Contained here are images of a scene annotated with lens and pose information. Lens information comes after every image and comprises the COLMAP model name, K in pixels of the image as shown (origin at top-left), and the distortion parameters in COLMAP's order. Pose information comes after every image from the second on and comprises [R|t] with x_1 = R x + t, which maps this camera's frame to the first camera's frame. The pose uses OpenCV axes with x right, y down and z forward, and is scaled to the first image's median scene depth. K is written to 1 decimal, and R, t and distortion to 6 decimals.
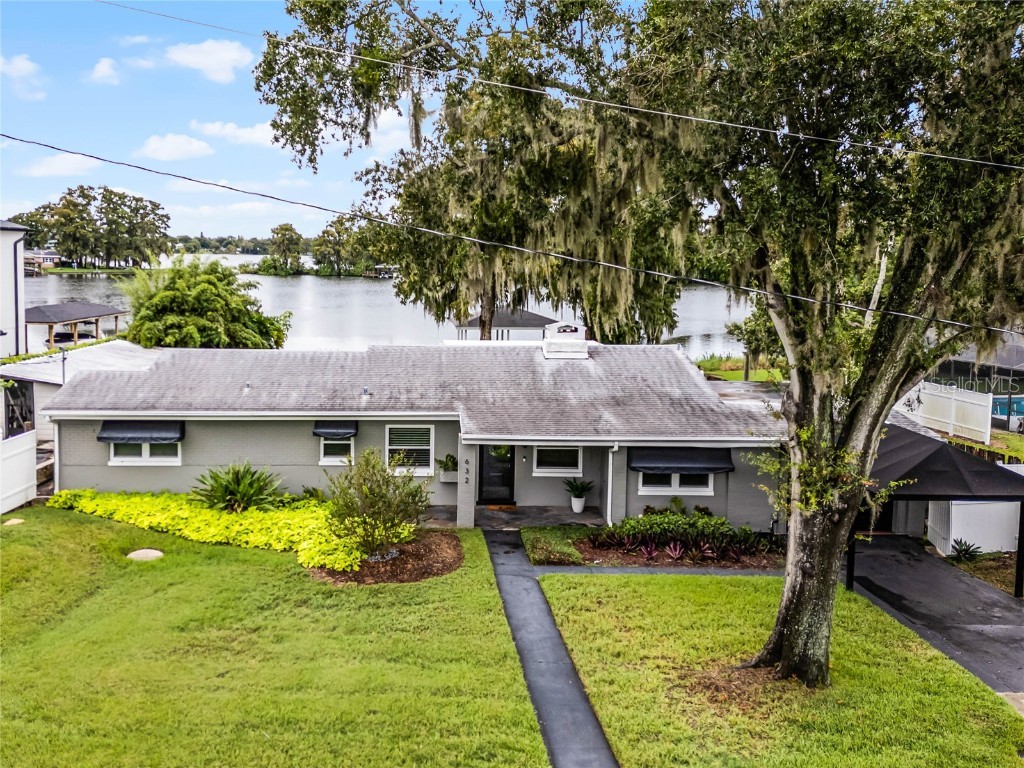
lens RADIAL K [[926.6, 0, 453.9], [0, 926.6, 323.8], [0, 0, 1]] dist [0.061414, -0.011264]
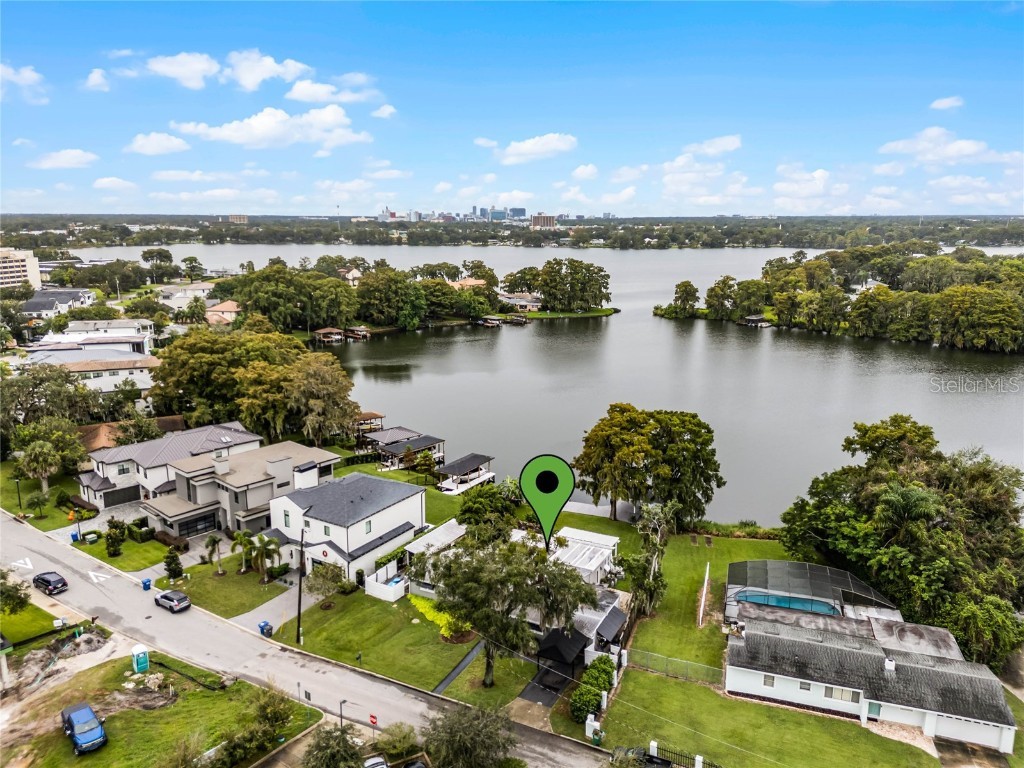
lens RADIAL K [[747.1, 0, 509.2], [0, 747.1, 383.2], [0, 0, 1]] dist [0.089368, -0.084250]
pose [[0.879817, 0.089177, -0.466871, 1.747470], [-0.023434, 0.989186, 0.144784, -1.496987], [0.474734, -0.116443, 0.872393, -1.939921]]
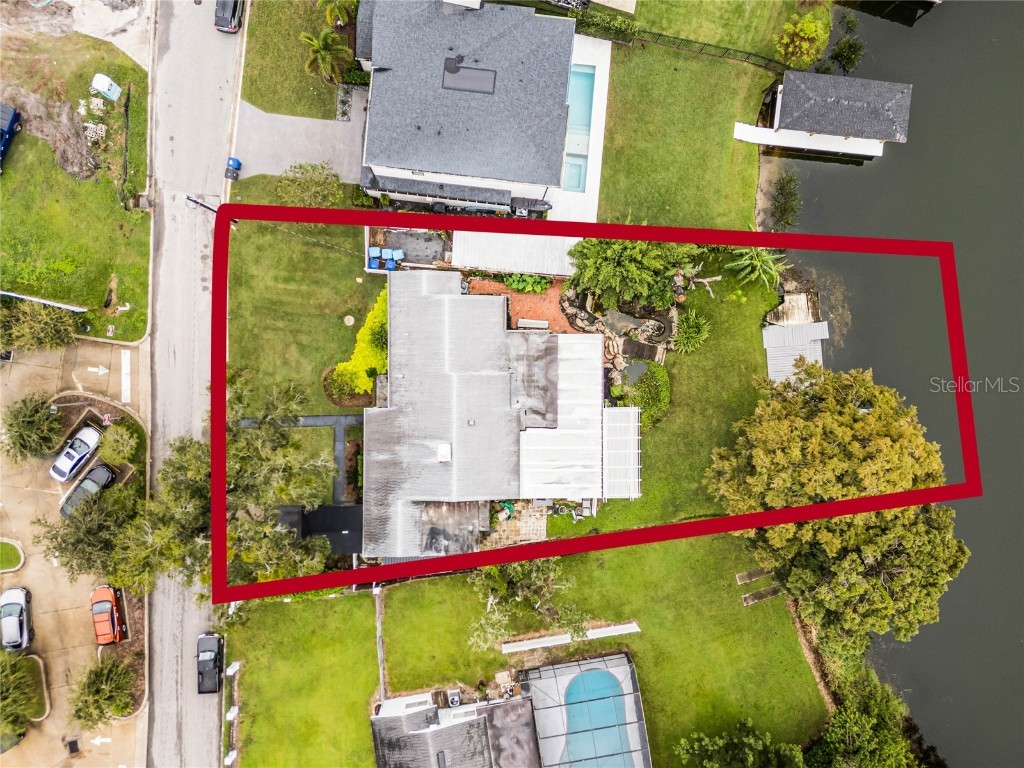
lens RADIAL K [[747.1, 0, 508.2], [0, 747.1, 384.0], [0, 0, 1]] dist [0.089368, -0.084250]
pose [[-0.028701, 0.999408, -0.018960, -0.043463], [-0.126052, 0.015198, 0.991907, -2.778741], [0.991608, 0.030859, 0.125541, 1.269634]]
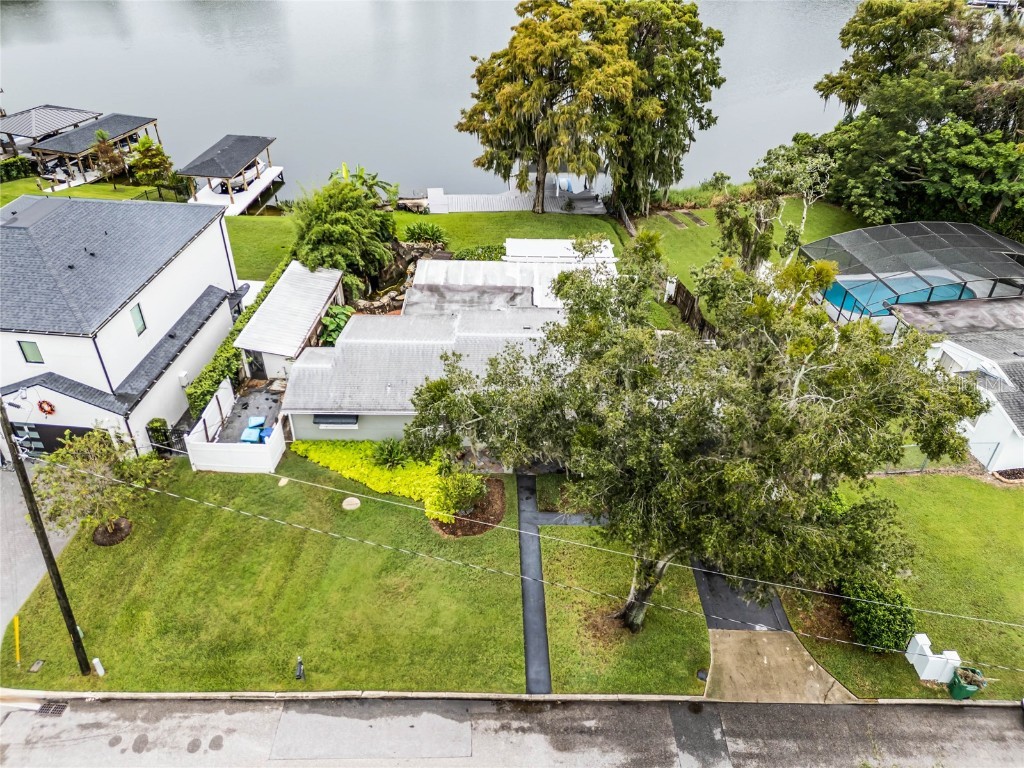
lens RADIAL K [[747.1, 0, 510.3], [0, 747.1, 380.4], [0, 0, 1]] dist [0.089368, -0.084250]
pose [[0.999577, 0.018981, -0.022019, 0.054128], [-0.004973, 0.857893, 0.513805, -0.854145], [0.028642, -0.513478, 0.857624, -0.281516]]
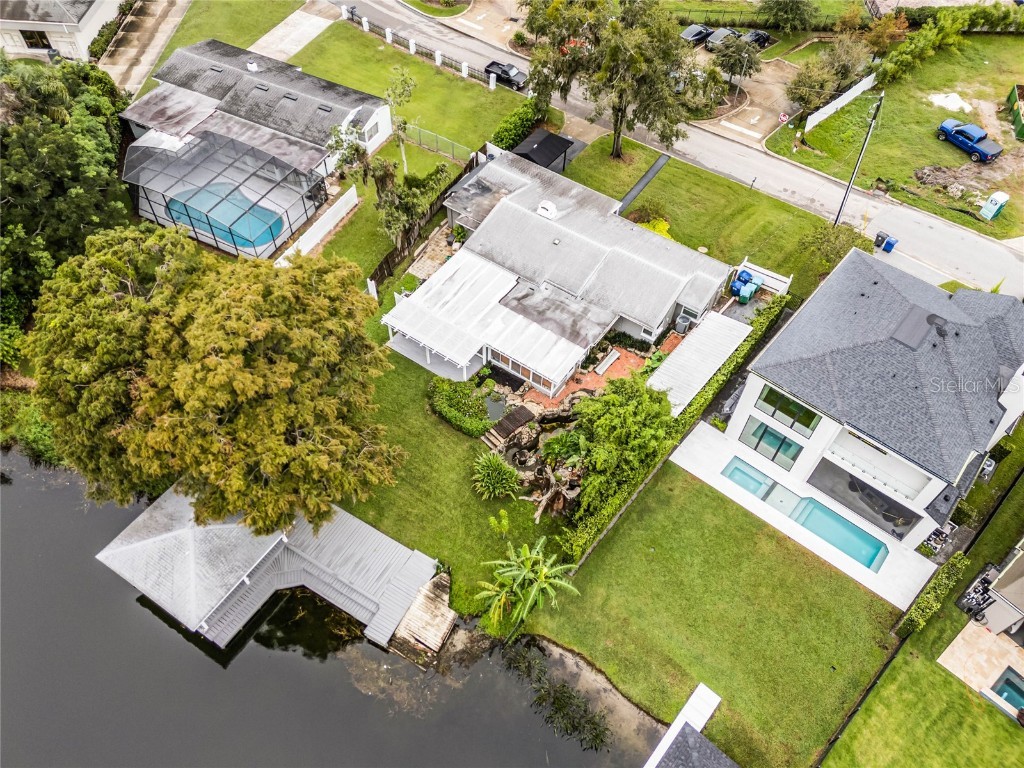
lens RADIAL K [[747.1, 0, 512.7], [0, 747.1, 384.0], [0, 0, 1]] dist [0.089368, -0.084250]
pose [[-0.802213, -0.492925, 0.336867, -1.003310], [0.005051, 0.558606, 0.829417, -1.953110], [-0.597017, 0.667071, -0.445631, 3.162661]]
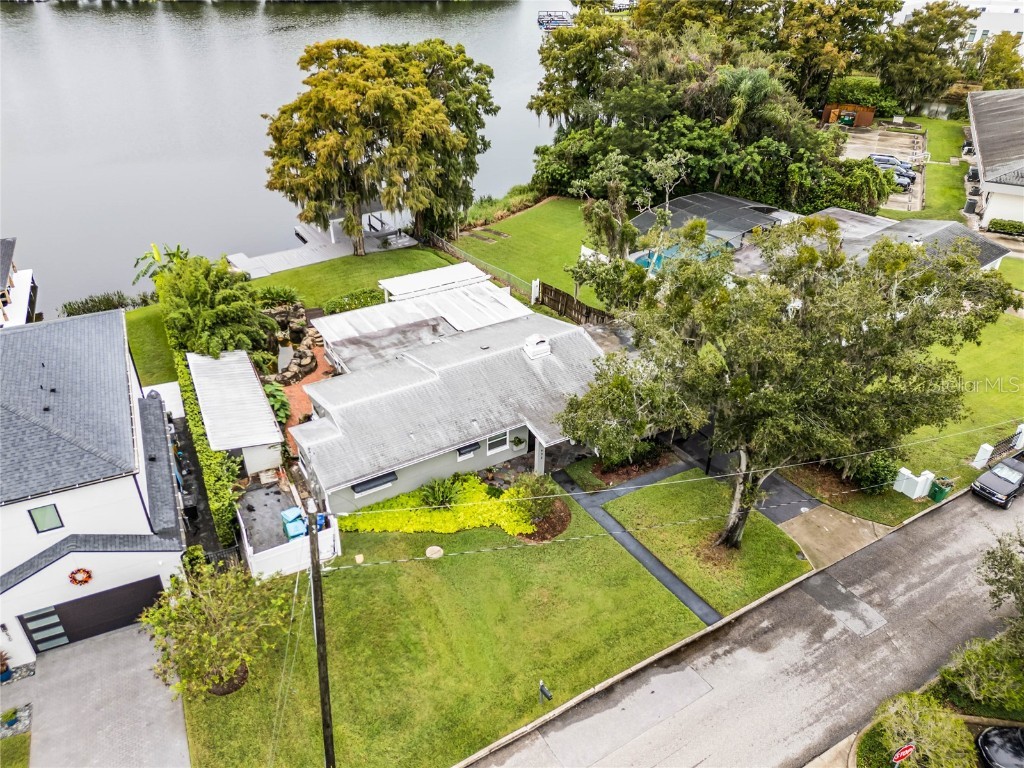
lens RADIAL K [[747.1, 0, 509.4], [0, 747.1, 381.5], [0, 0, 1]] dist [0.089368, -0.084250]
pose [[0.874882, -0.262883, 0.406786, -0.770329], [0.037567, 0.874184, 0.484140, -0.893354], [-0.482877, -0.408283, 0.774683, -0.217820]]
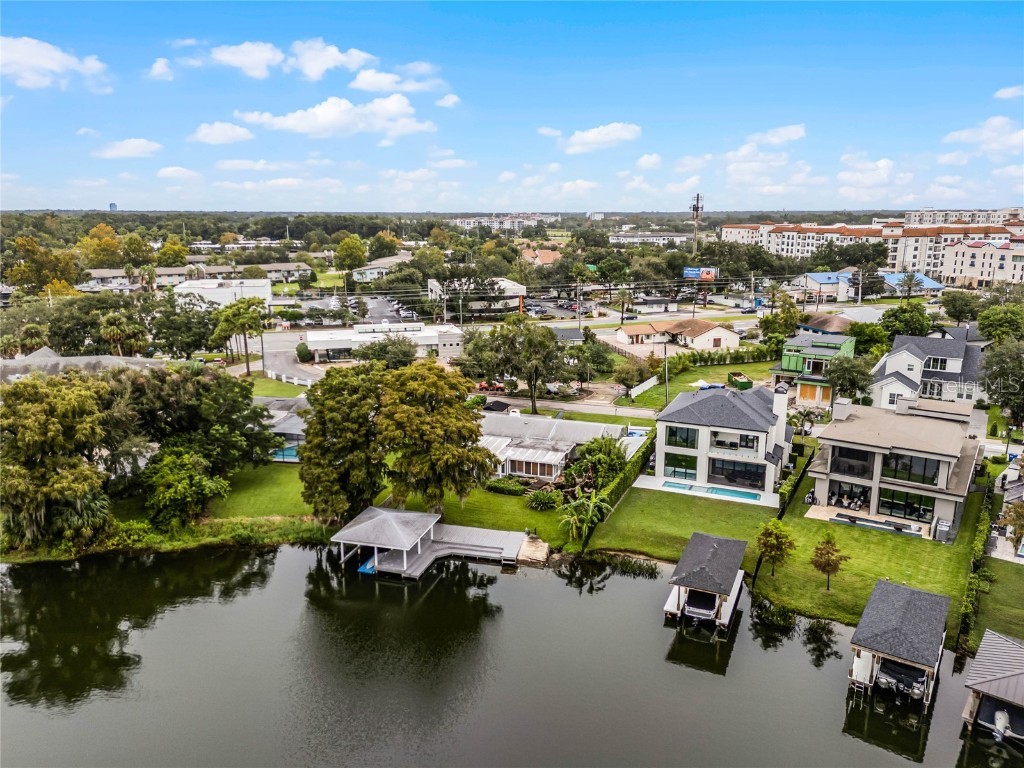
lens RADIAL K [[747.1, 0, 511.4], [0, 747.1, 383.9], [0, 0, 1]] dist [0.089368, -0.084250]
pose [[-0.938618, -0.089280, 0.333205, -1.412202], [0.016474, 0.953224, 0.301817, -1.627253], [-0.344565, 0.288780, -0.893242, 5.678275]]
